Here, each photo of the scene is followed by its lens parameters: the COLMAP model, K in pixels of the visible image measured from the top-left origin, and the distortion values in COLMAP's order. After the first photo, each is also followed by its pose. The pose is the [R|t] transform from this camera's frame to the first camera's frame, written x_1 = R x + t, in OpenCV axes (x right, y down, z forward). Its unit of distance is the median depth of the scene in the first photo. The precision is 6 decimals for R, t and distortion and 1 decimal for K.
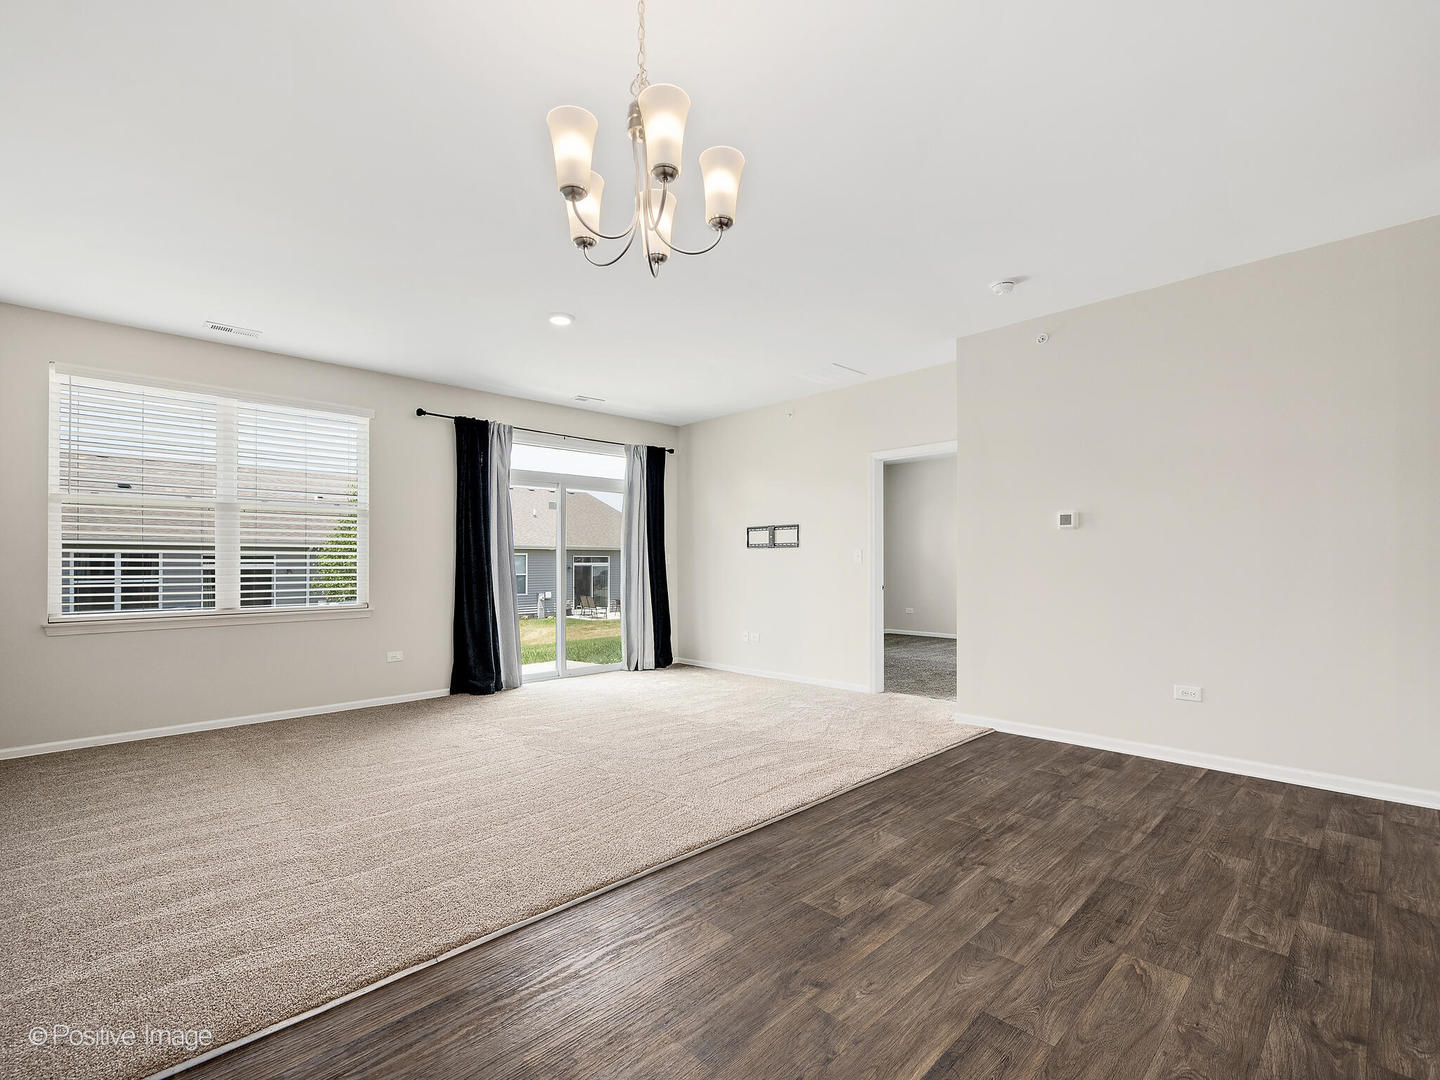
lens RADIAL K [[669.7, 0, 720.2], [0, 669.7, 563.2], [0, 0, 1]] dist [0.011239, -0.000357]
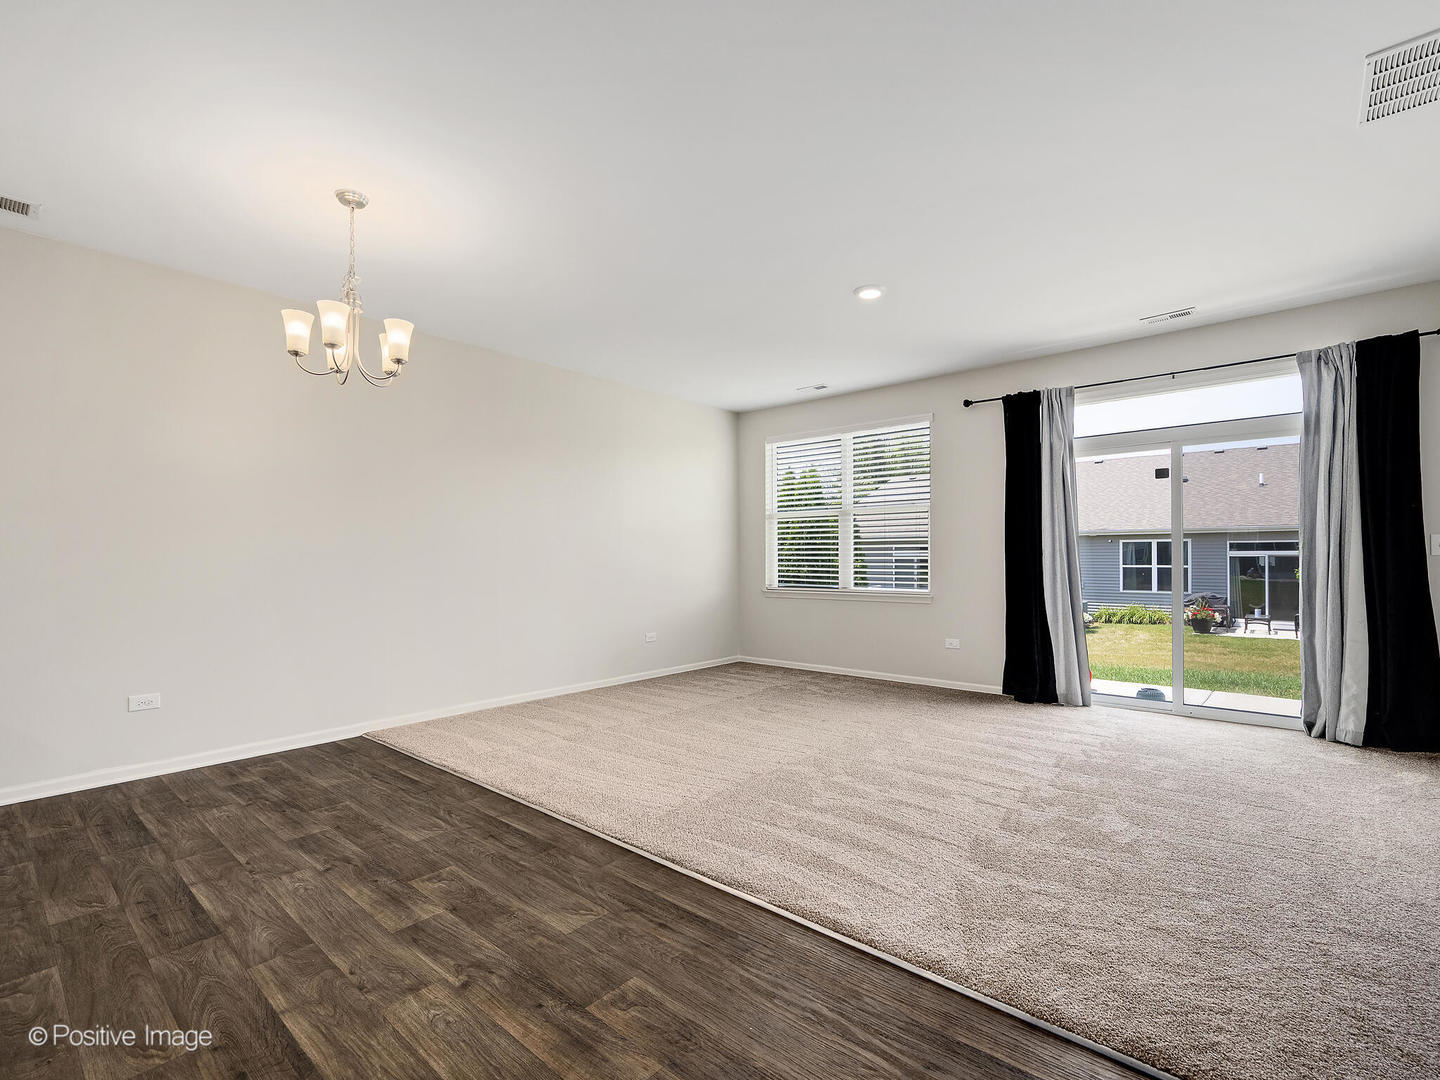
lens RADIAL K [[663.1, 0, 720.0], [0, 663.1, 540.0], [0, 0, 1]] dist [-0.002379, 0.000849]
pose [[0.075969, -0.023650, -0.996830, 0.521198], [0.006058, 0.999711, -0.023257, 0.000274], [0.997092, -0.004272, 0.076090, 0.569433]]
